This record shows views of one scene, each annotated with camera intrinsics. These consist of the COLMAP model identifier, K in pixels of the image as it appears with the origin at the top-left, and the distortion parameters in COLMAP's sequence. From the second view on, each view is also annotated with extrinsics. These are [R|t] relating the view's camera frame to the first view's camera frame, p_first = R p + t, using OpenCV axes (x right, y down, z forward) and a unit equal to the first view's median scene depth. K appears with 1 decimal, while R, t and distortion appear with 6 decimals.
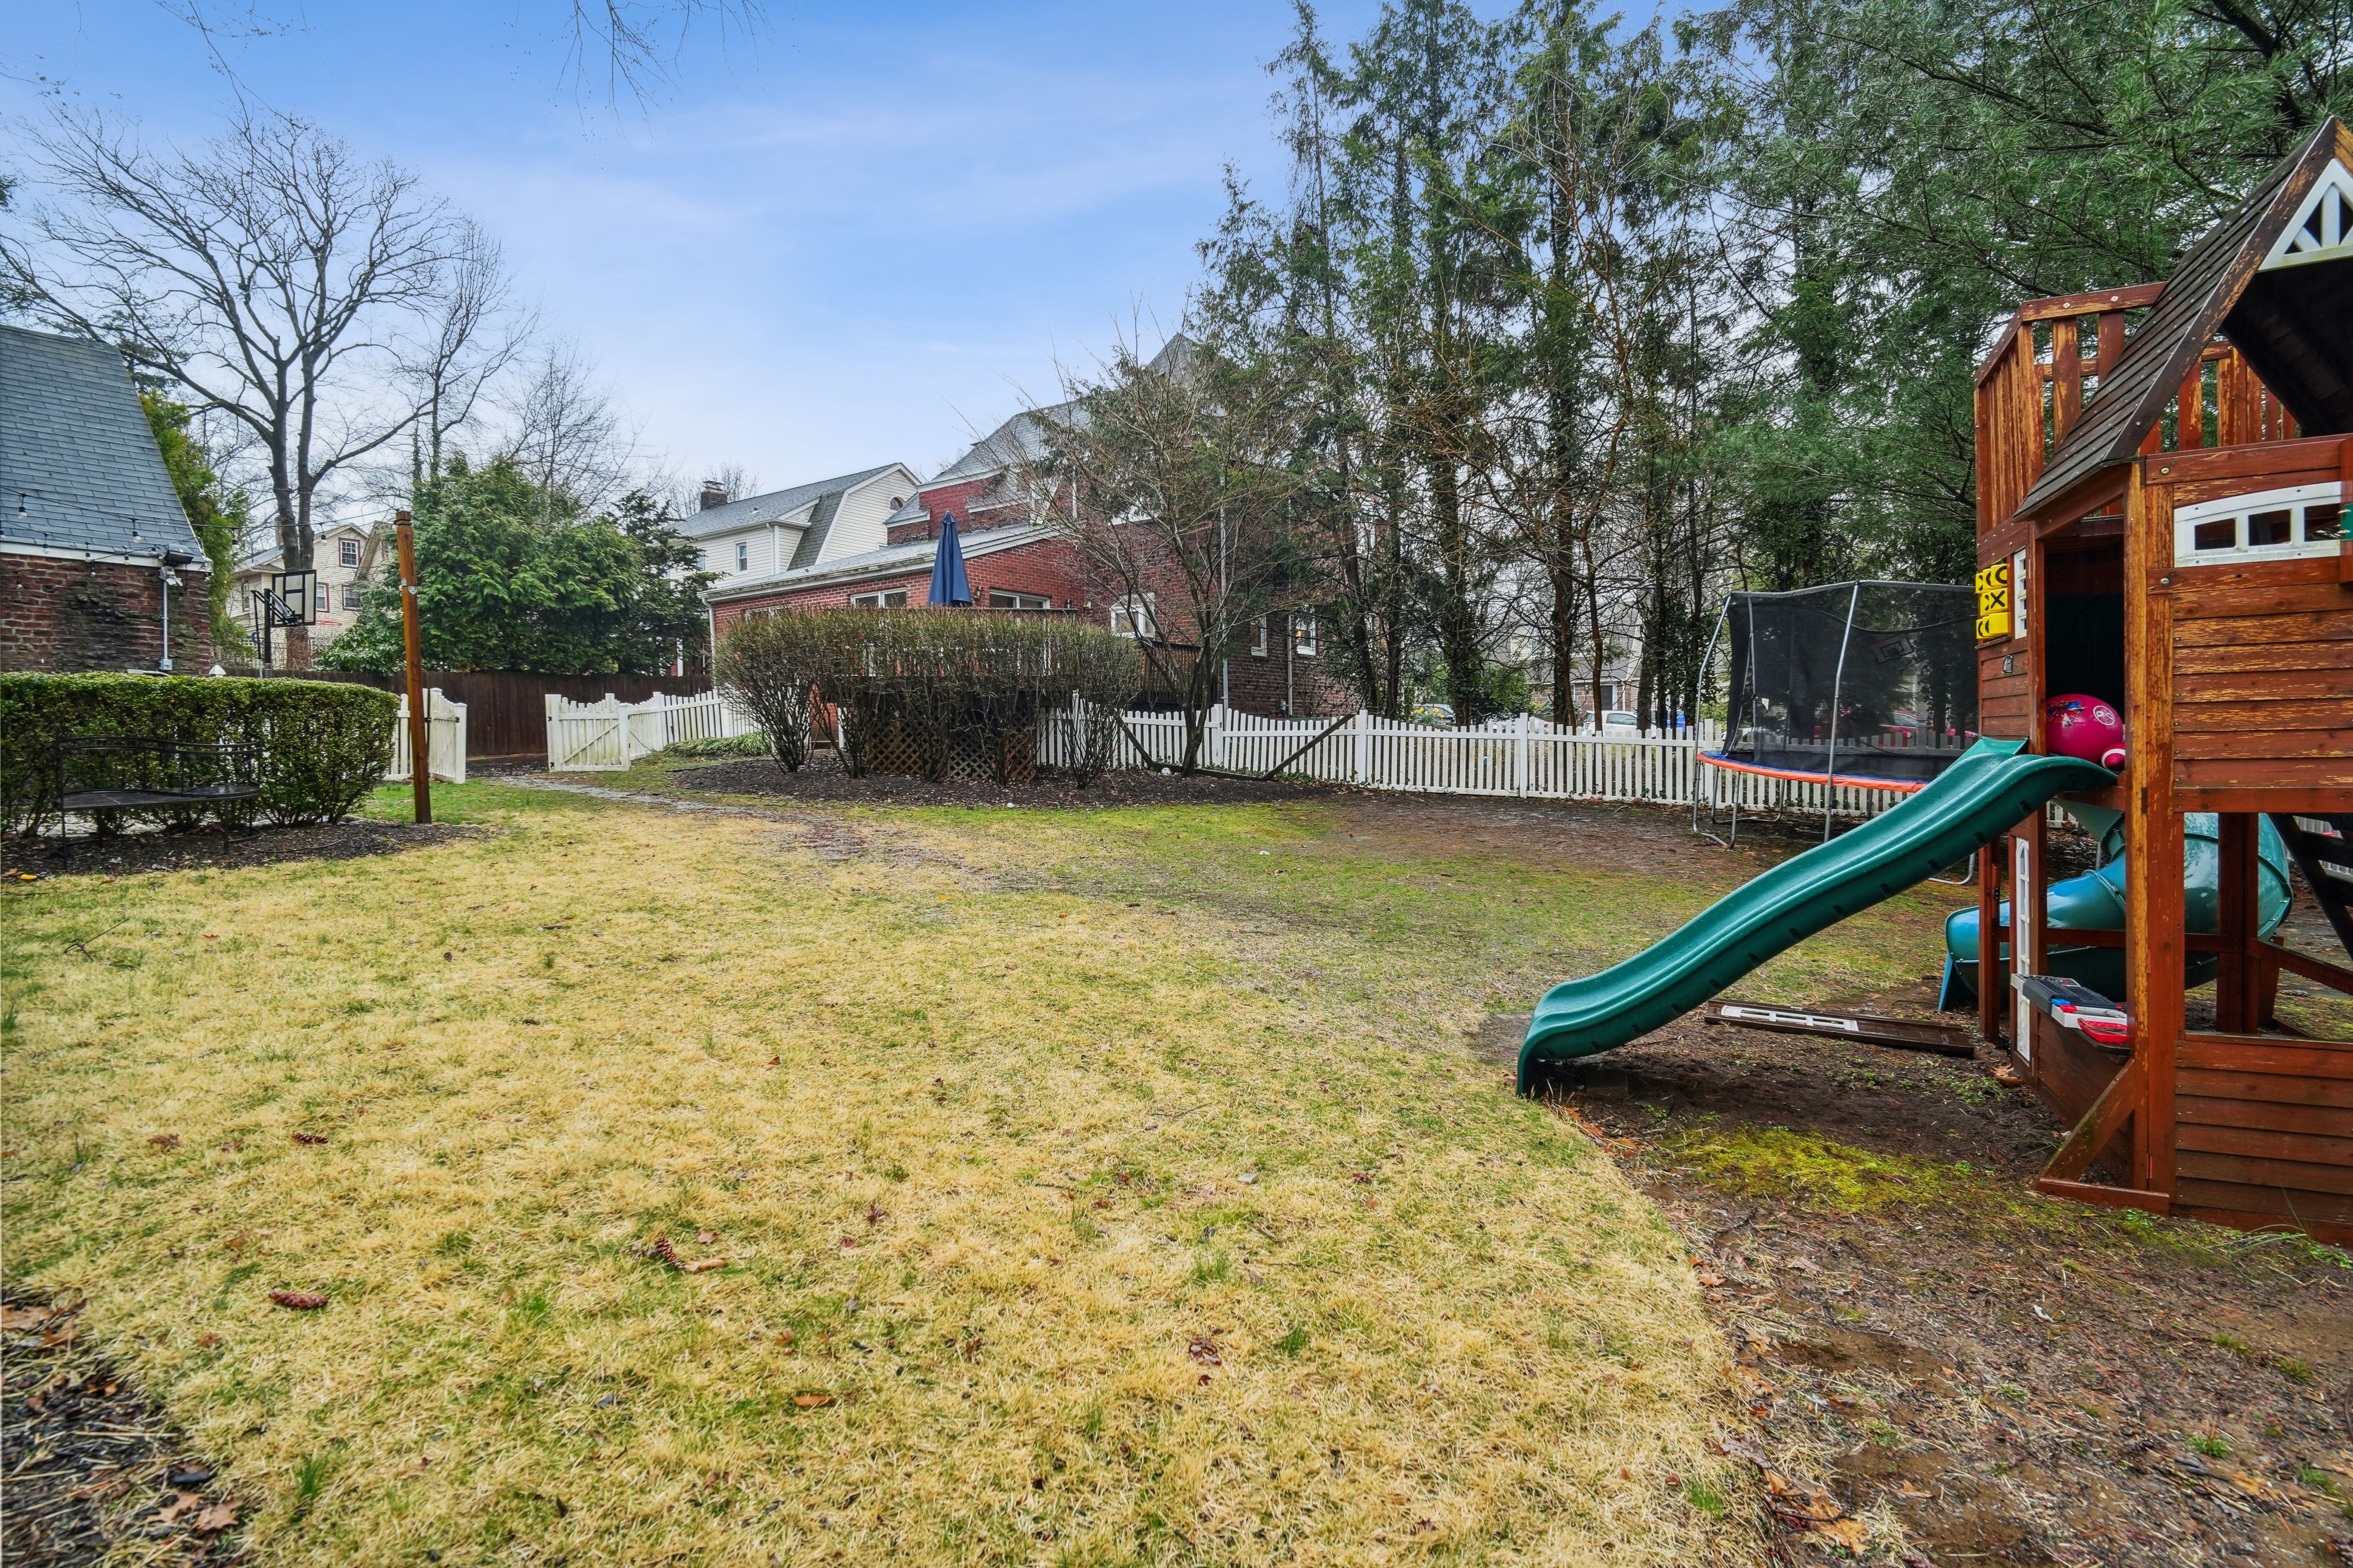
lens RADIAL K [[1115.8, 0, 1186.7], [0, 1115.8, 773.2], [0, 0, 1]] dist [0.000065, -0.001076]
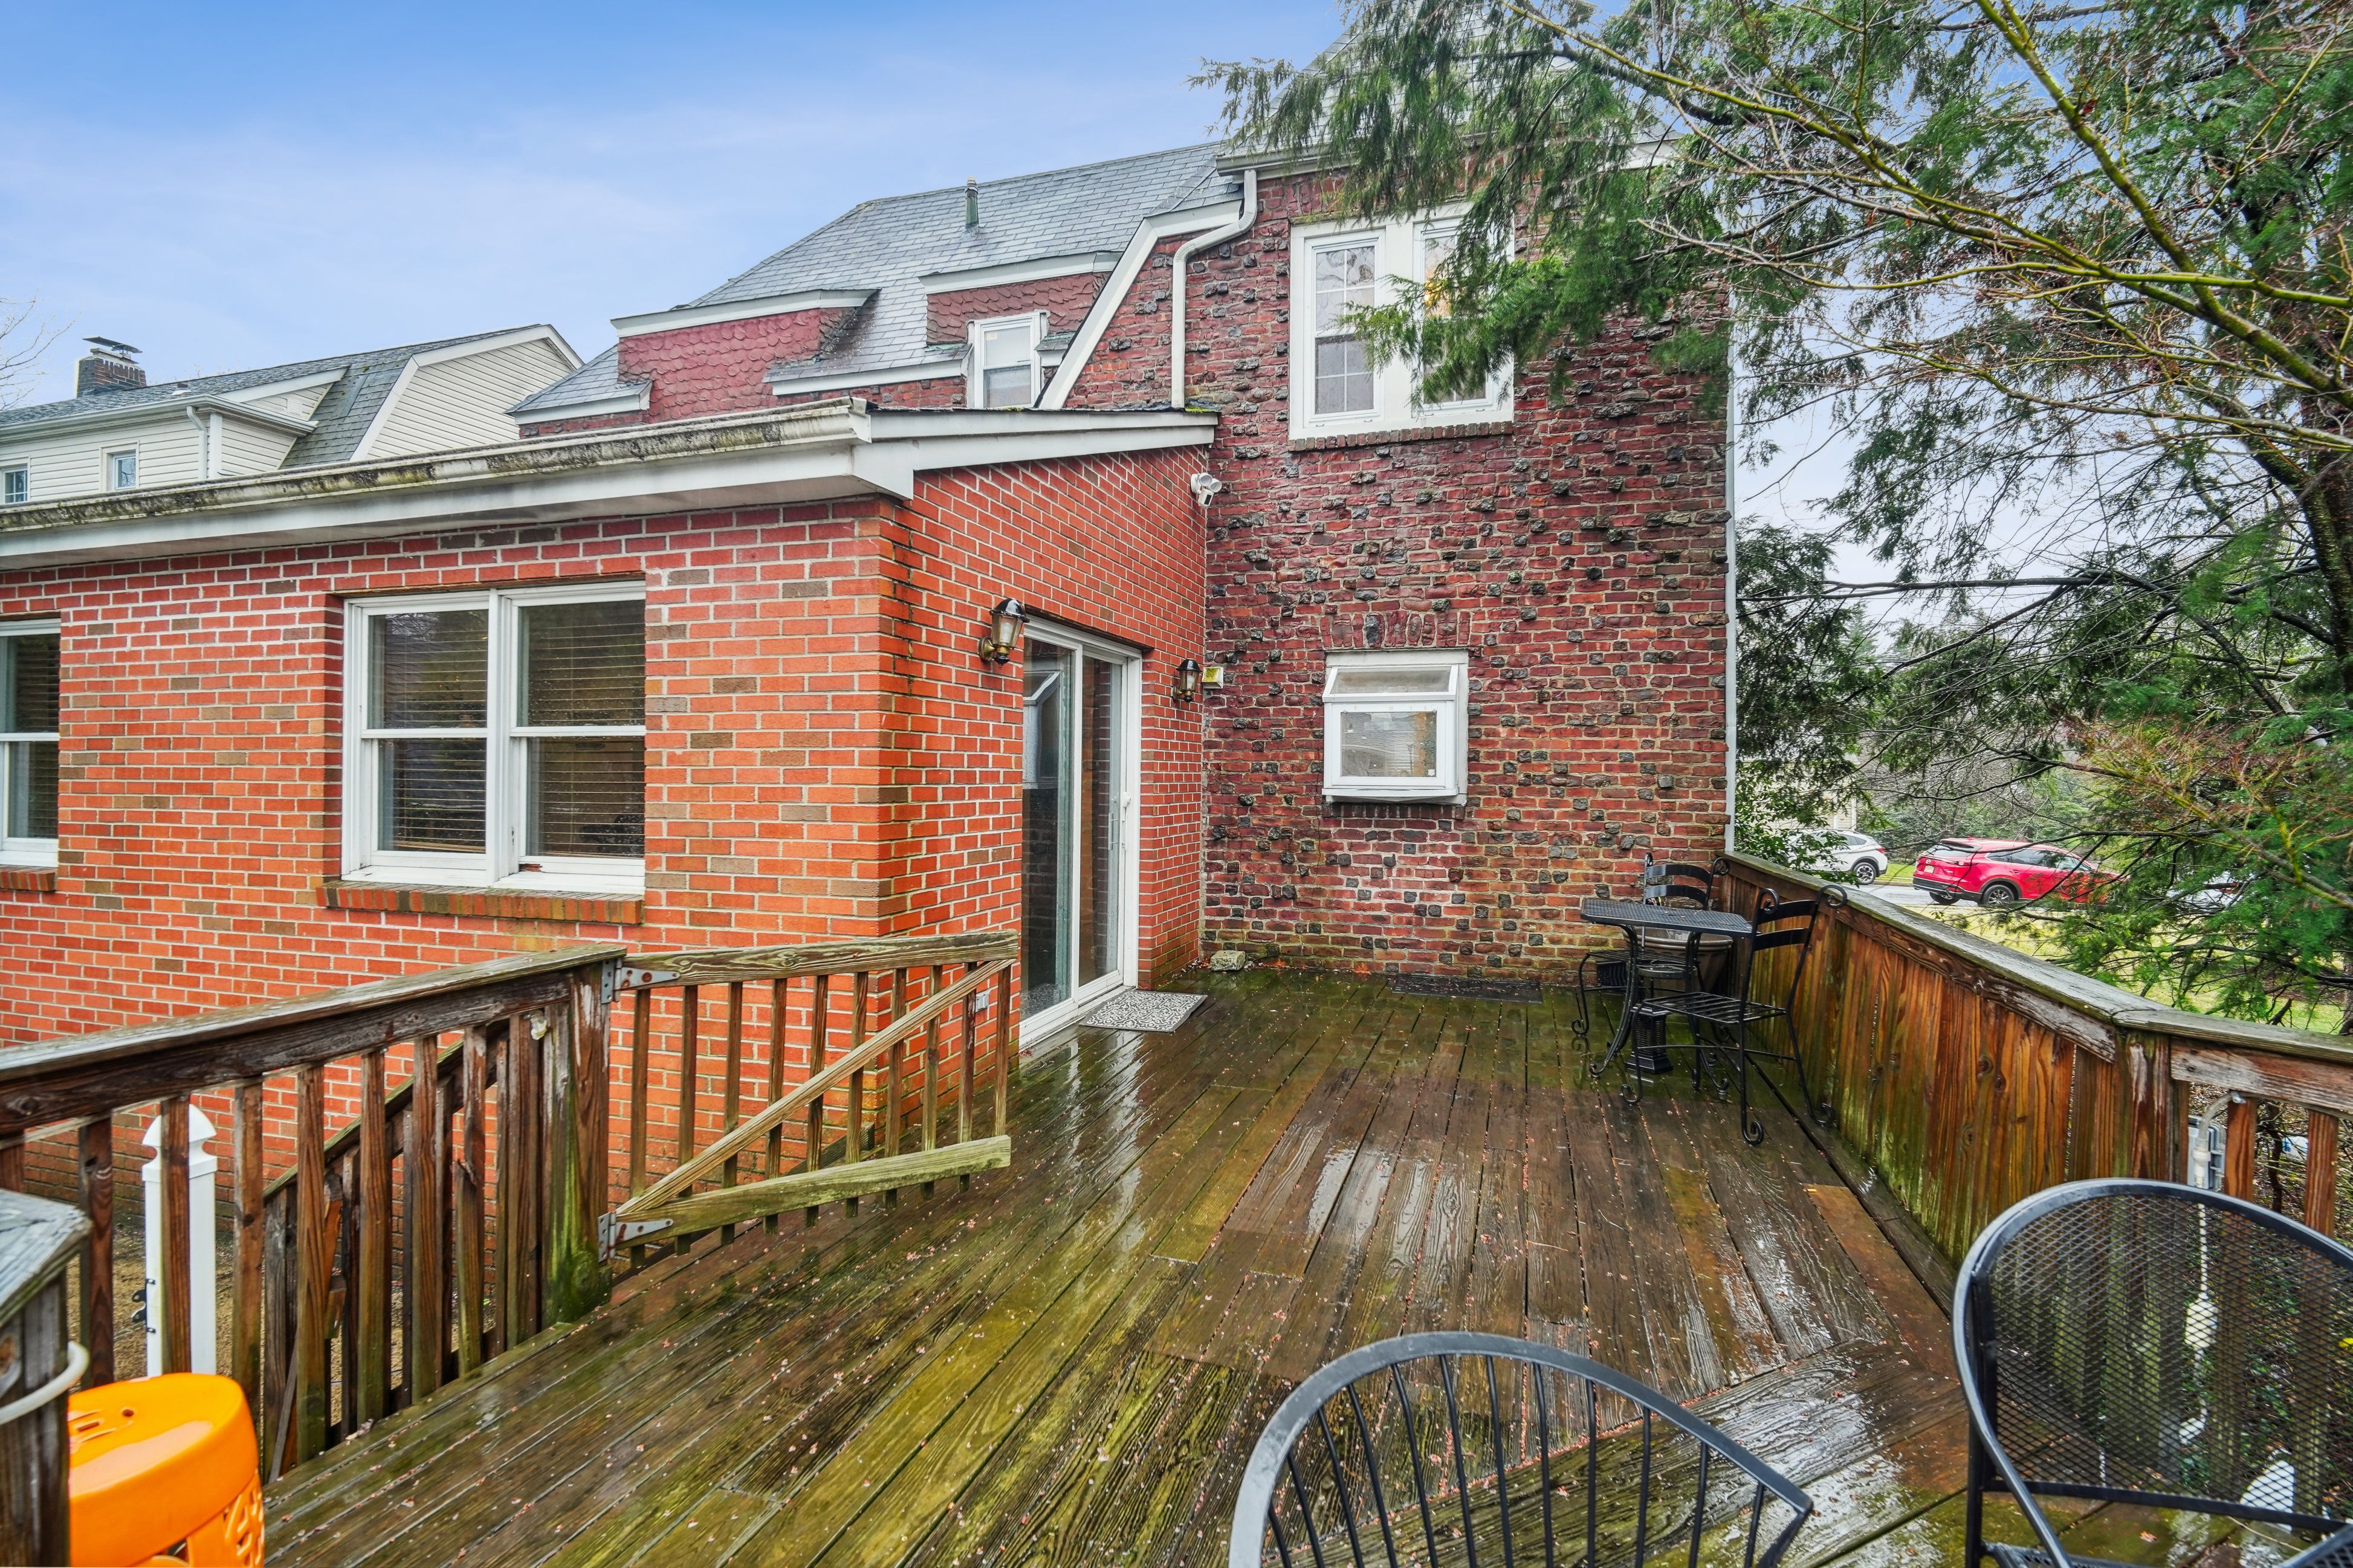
lens RADIAL K [[1115.8, 0, 1186.7], [0, 1115.8, 773.2], [0, 0, 1]] dist [0.000065, -0.001076]
pose [[0.957397, 0.020254, 0.288065, -0.160416], [-0.013066, 0.999554, -0.026853, -0.094858], [-0.288481, 0.021945, 0.957234, 0.580905]]
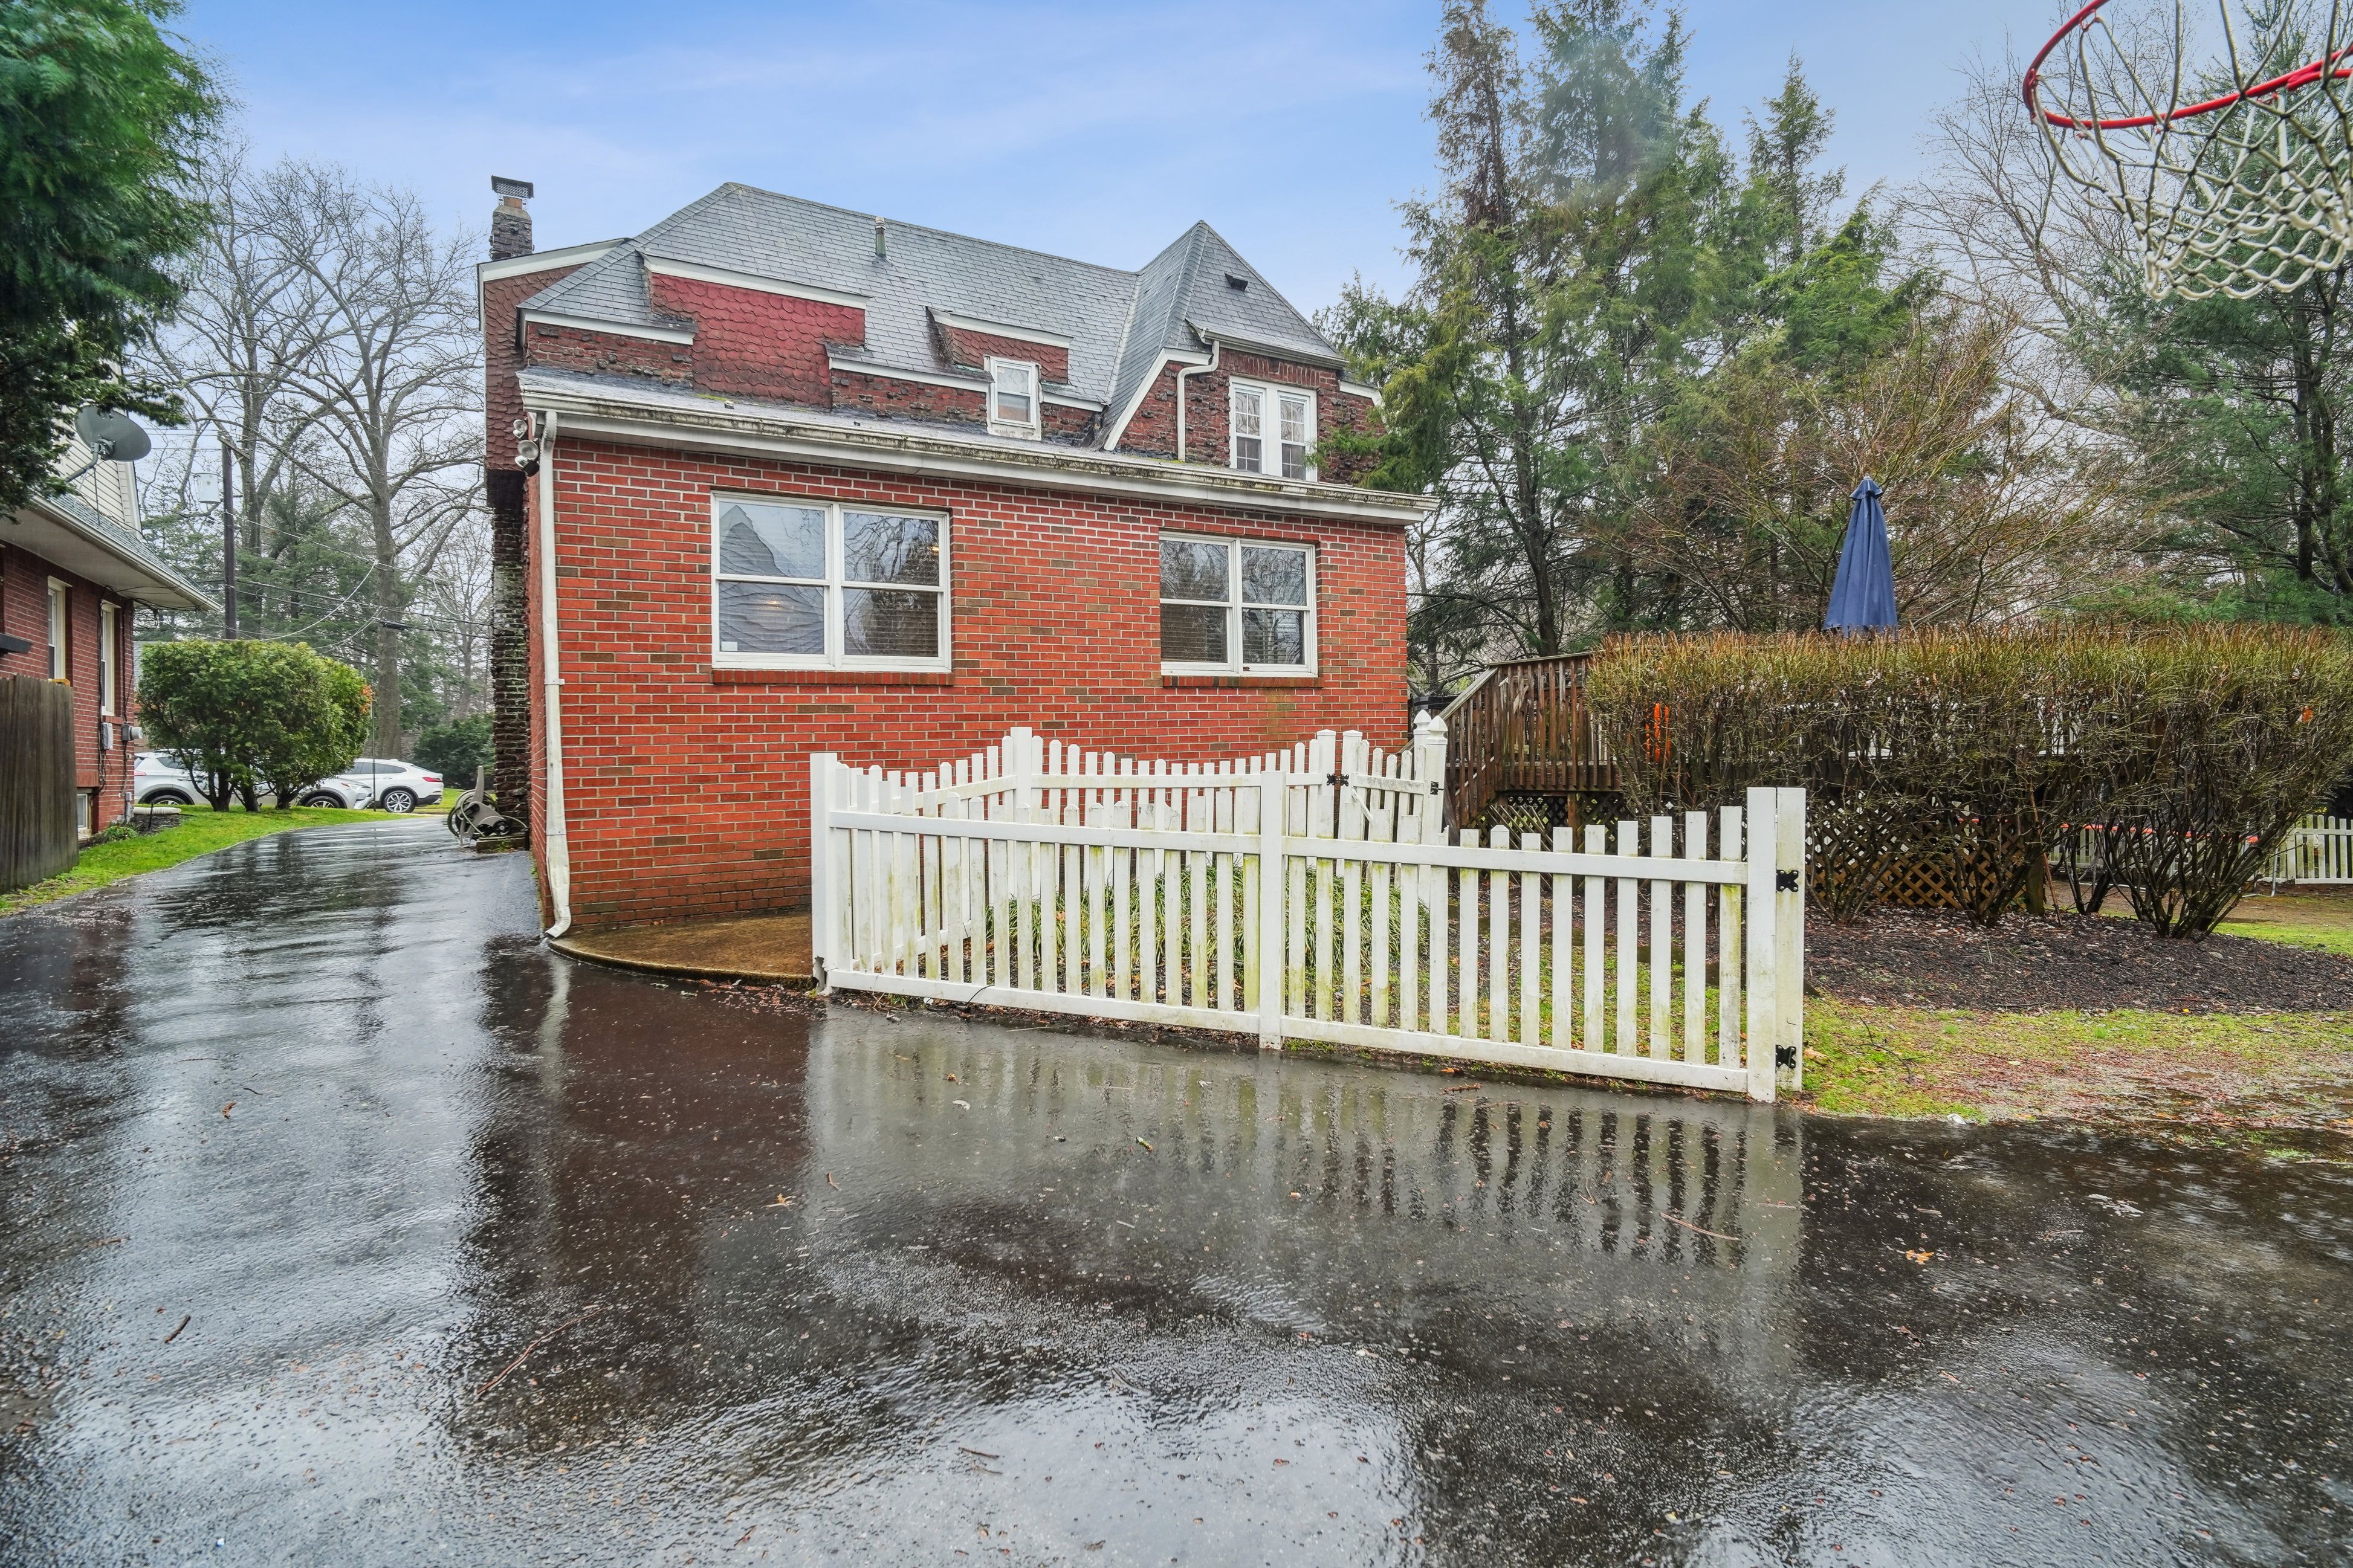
lens RADIAL K [[1115.8, 0, 1186.7], [0, 1115.8, 773.2], [0, 0, 1]] dist [0.000065, -0.001076]
pose [[0.406035, -0.016320, 0.913712, -0.546509], [0.038947, 0.999241, 0.000541, -0.050680], [-0.913027, 0.035366, 0.406362, 0.641826]]
